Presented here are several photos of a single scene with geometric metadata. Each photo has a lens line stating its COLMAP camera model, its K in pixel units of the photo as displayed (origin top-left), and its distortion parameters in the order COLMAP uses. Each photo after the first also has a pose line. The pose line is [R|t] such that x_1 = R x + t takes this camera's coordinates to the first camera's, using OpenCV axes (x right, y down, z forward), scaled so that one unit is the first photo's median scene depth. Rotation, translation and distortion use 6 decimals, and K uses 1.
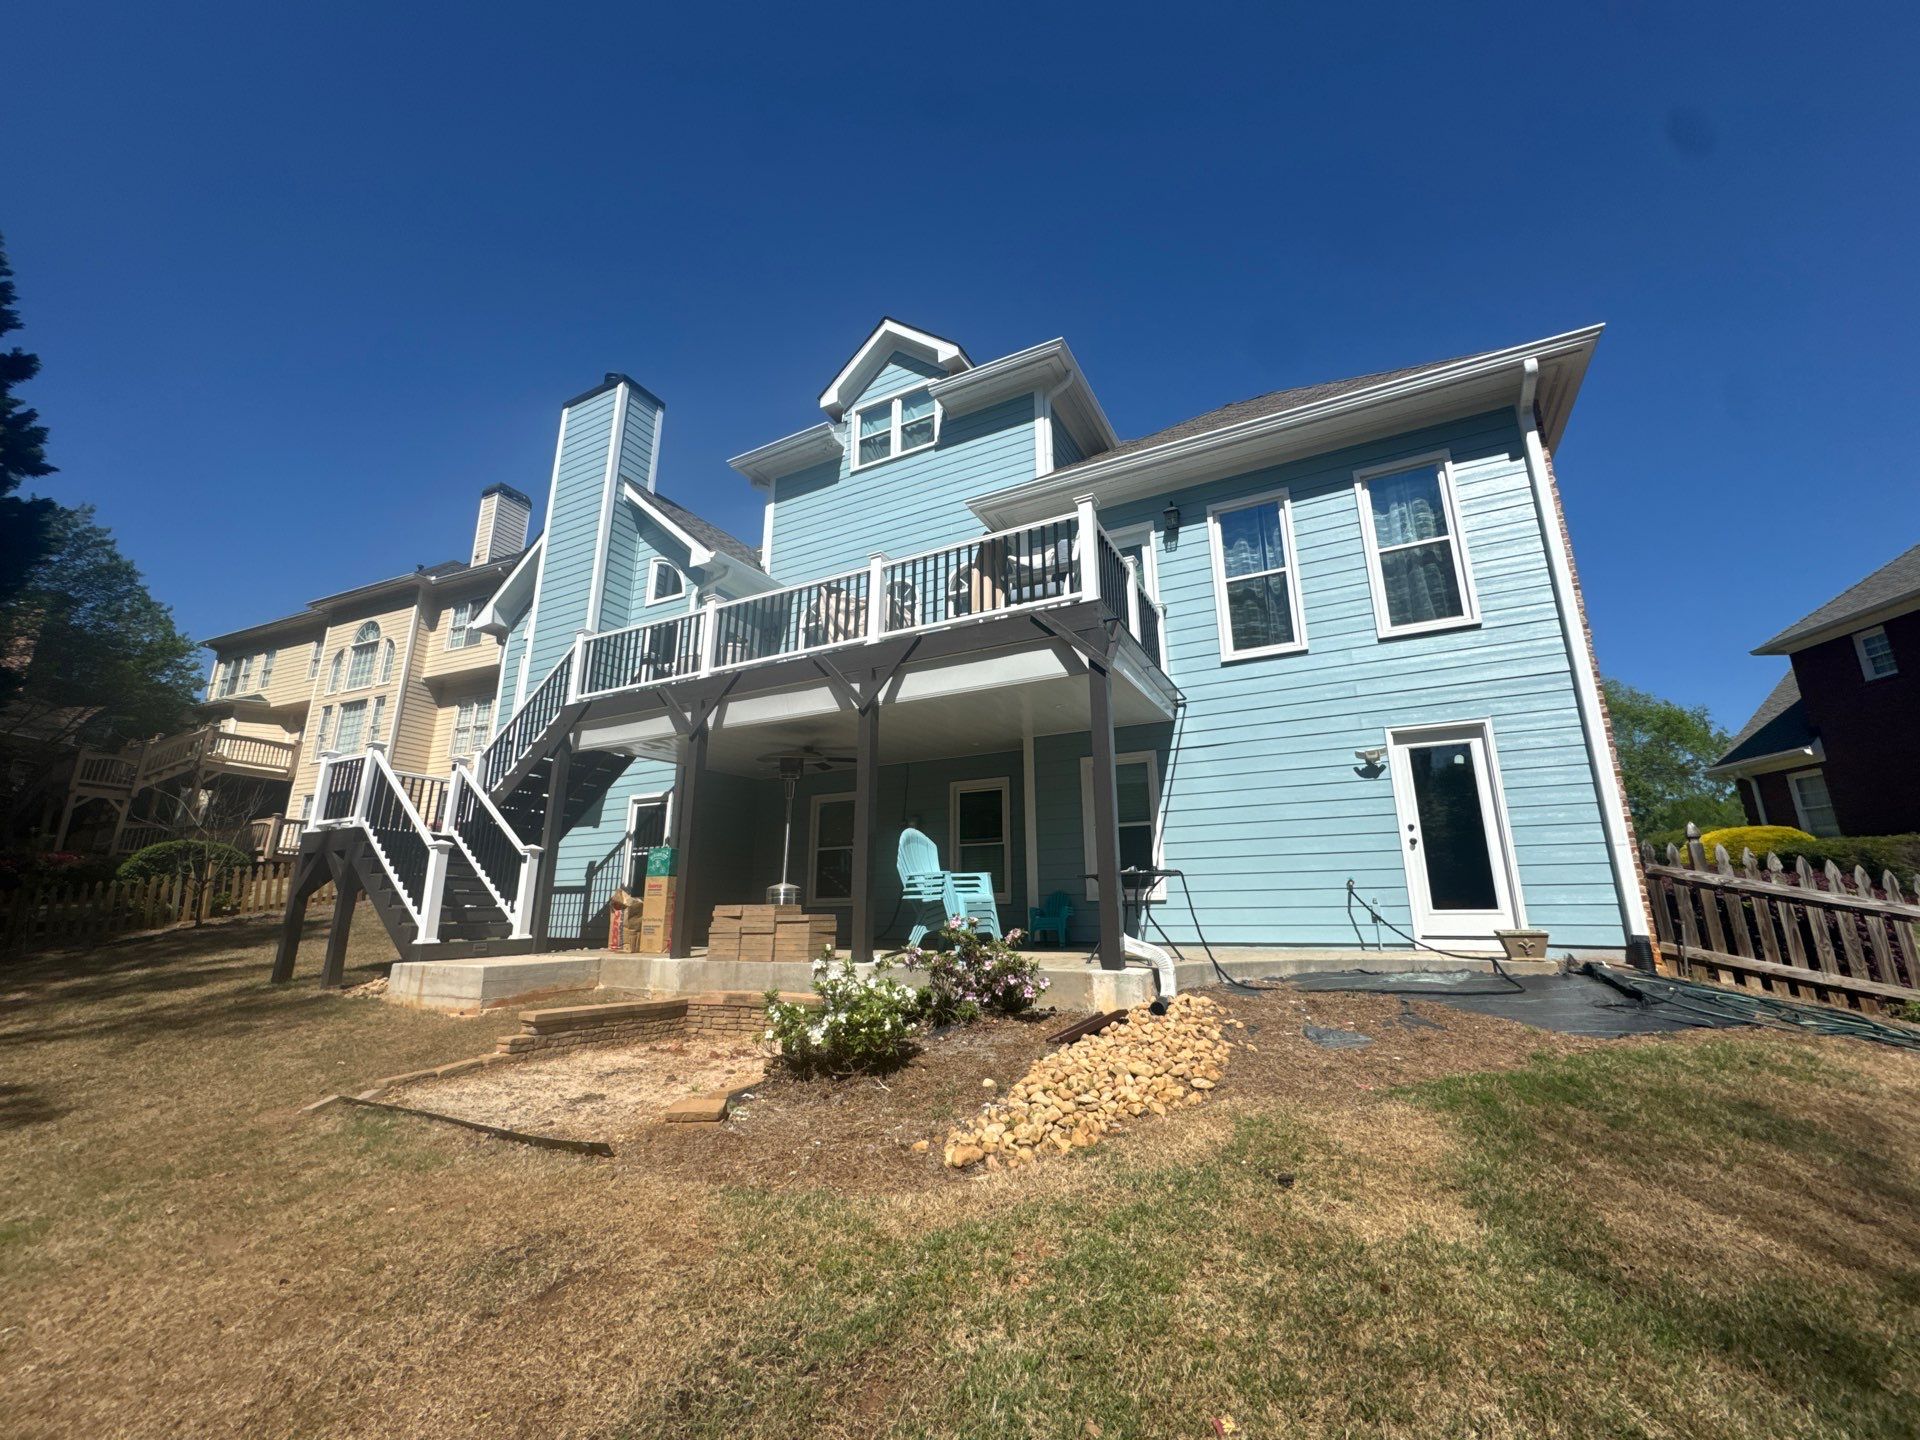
lens RADIAL K [[764.3, 0, 960.0], [0, 764.3, 720.0], [0, 0, 1]] dist [-0.001138, -0.000328]
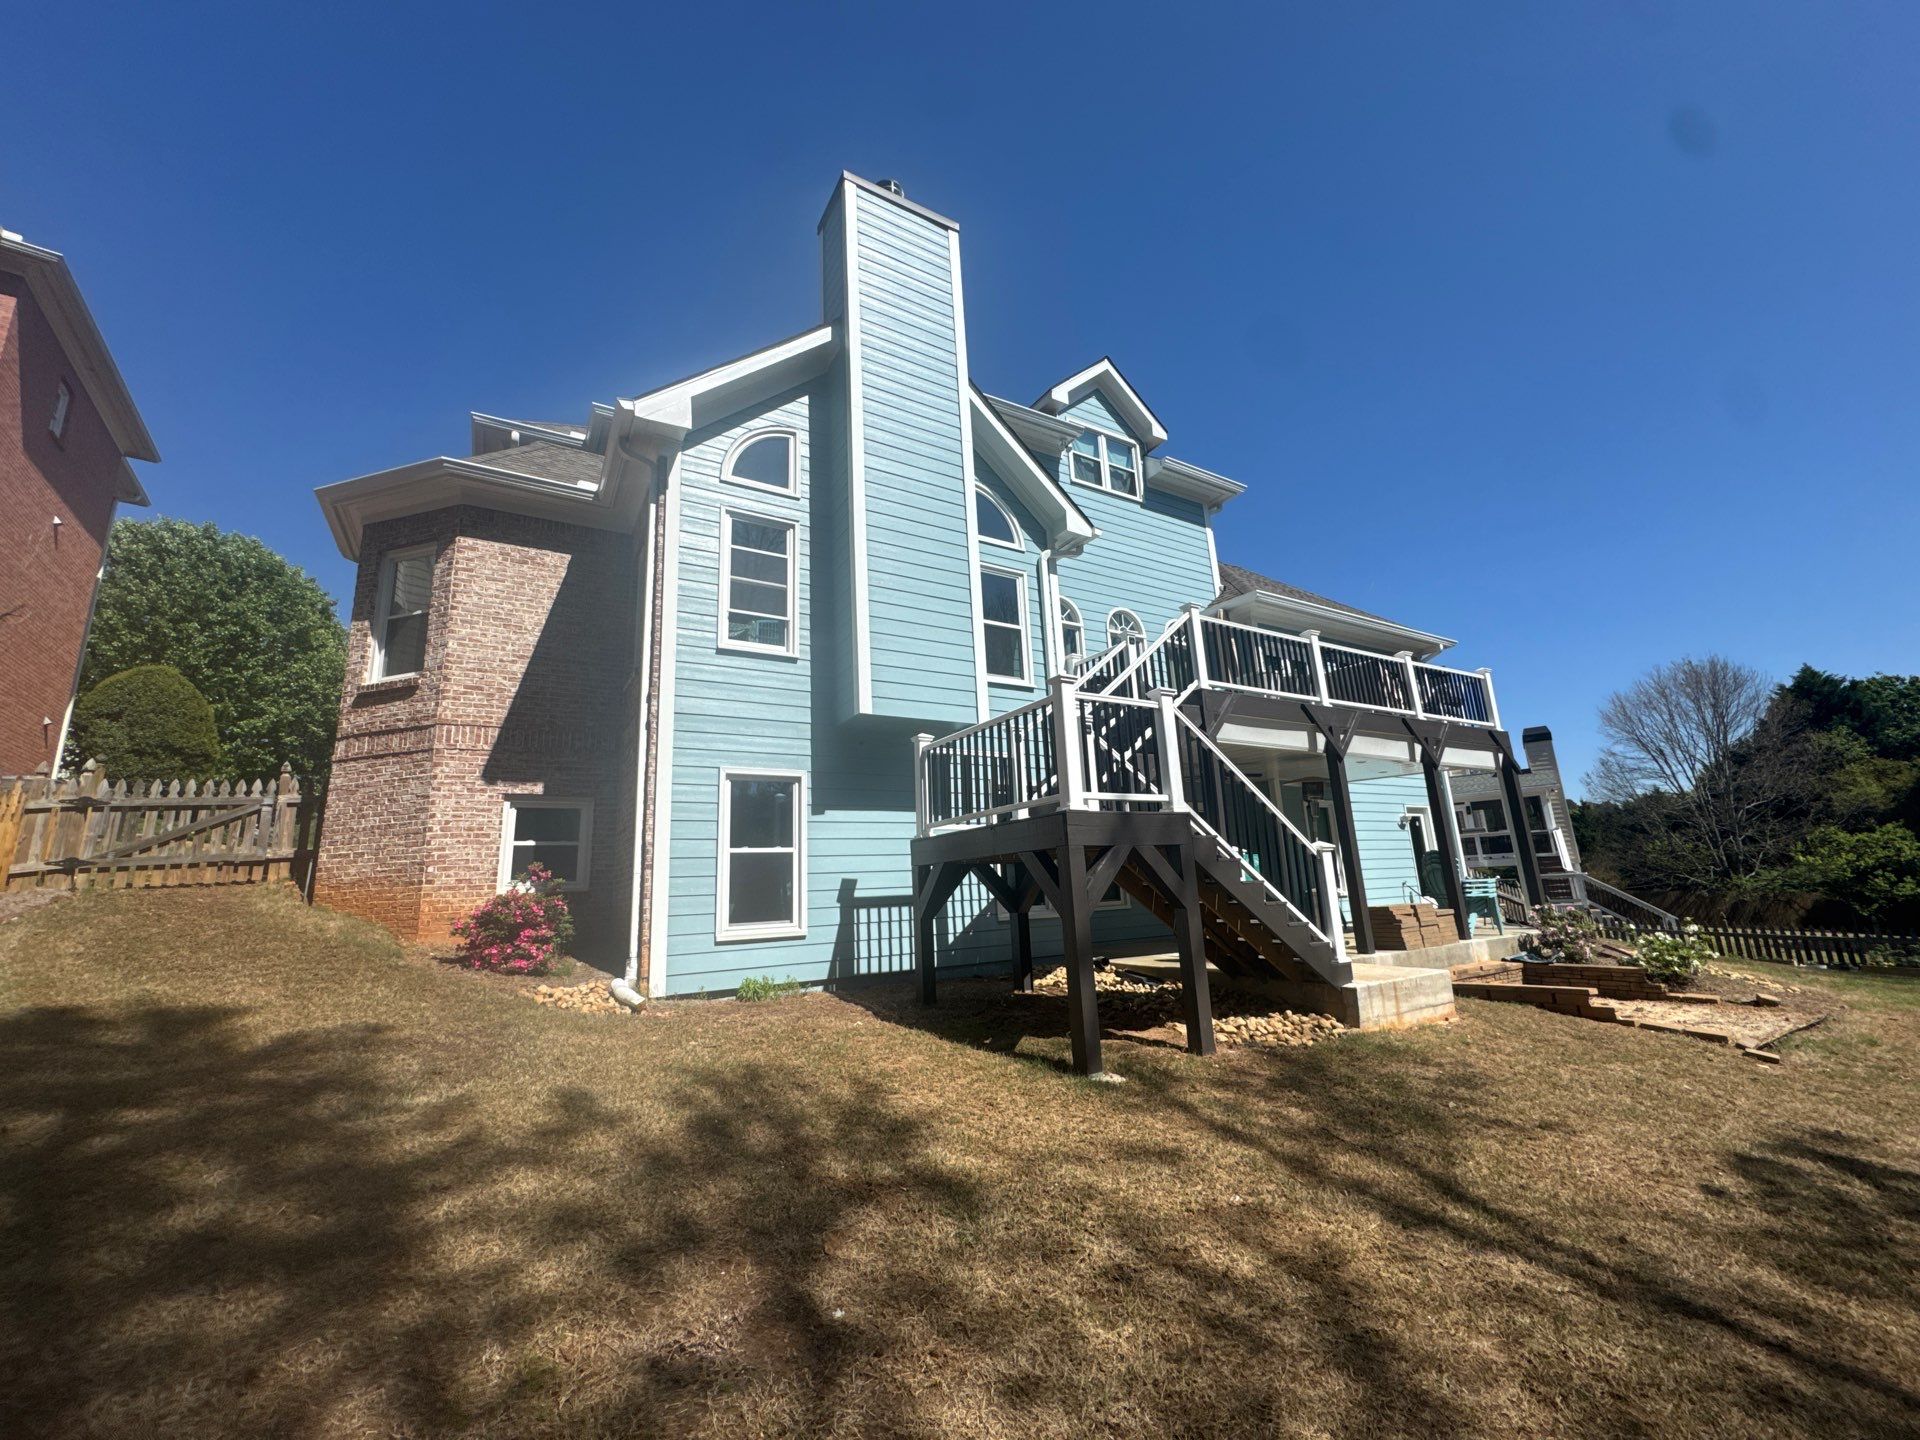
lens RADIAL K [[764.3, 0, 960.0], [0, 764.3, 720.0], [0, 0, 1]] dist [-0.001138, -0.000328]
pose [[0.516681, 0.173822, 0.838348, -1.506360], [-0.173432, 0.980123, -0.096330, 0.162449], [-0.838428, -0.095625, 0.536557, 0.820429]]
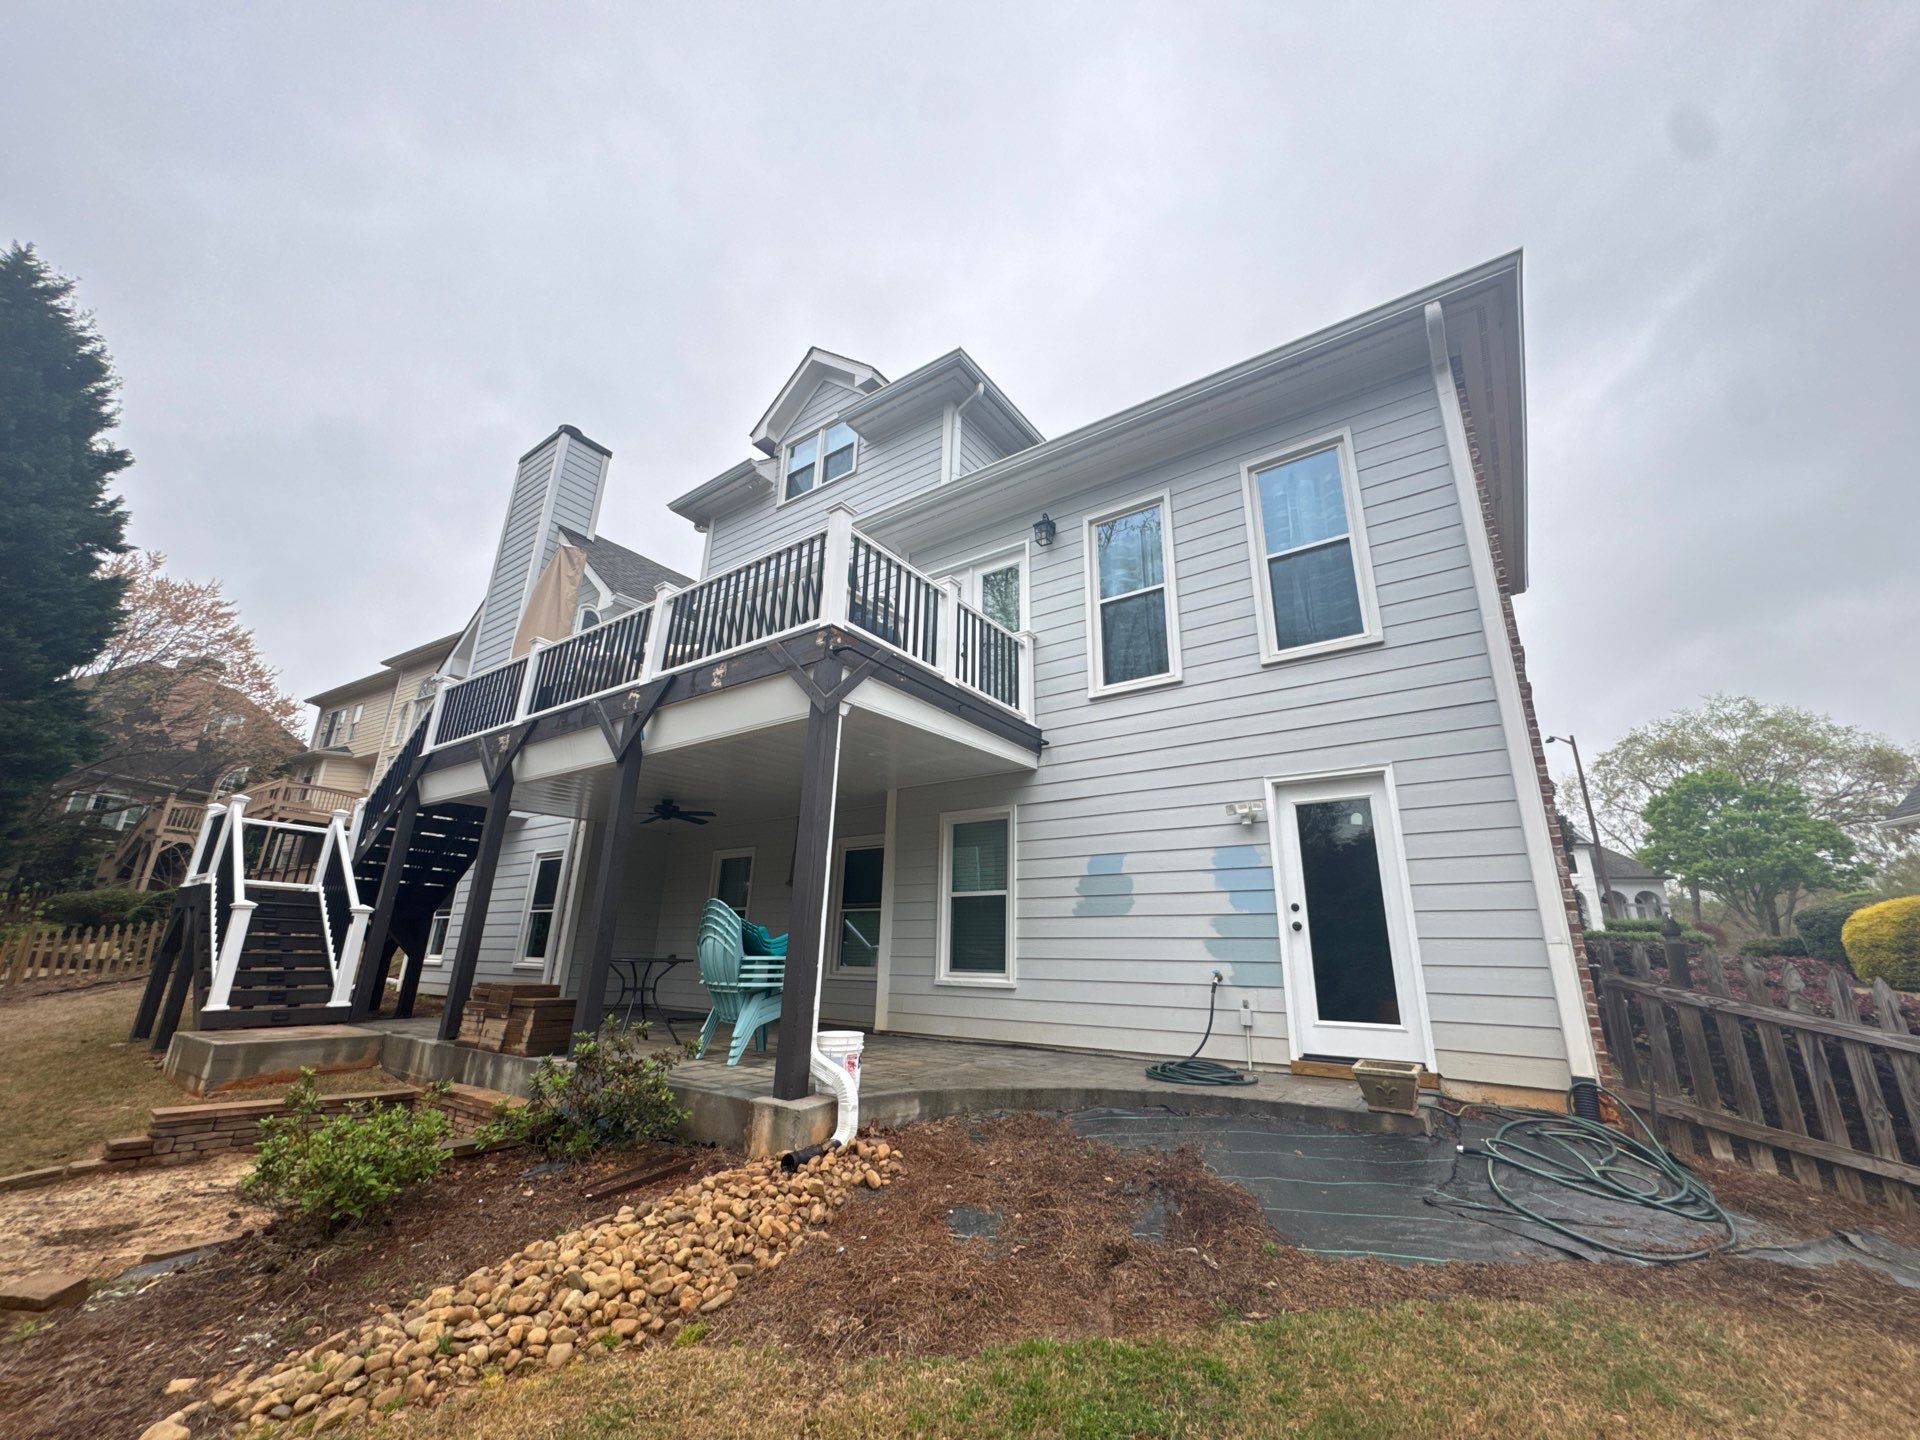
lens RADIAL K [[767.3, 0, 955.0], [0, 767.3, 714.9], [0, 0, 1]] dist [-0.002879, -0.000549]
pose [[0.989444, -0.016487, -0.143974, 0.315051], [0.007116, 0.997837, -0.065356, -0.004082], [0.144740, 0.063641, 0.987421, 0.152351]]
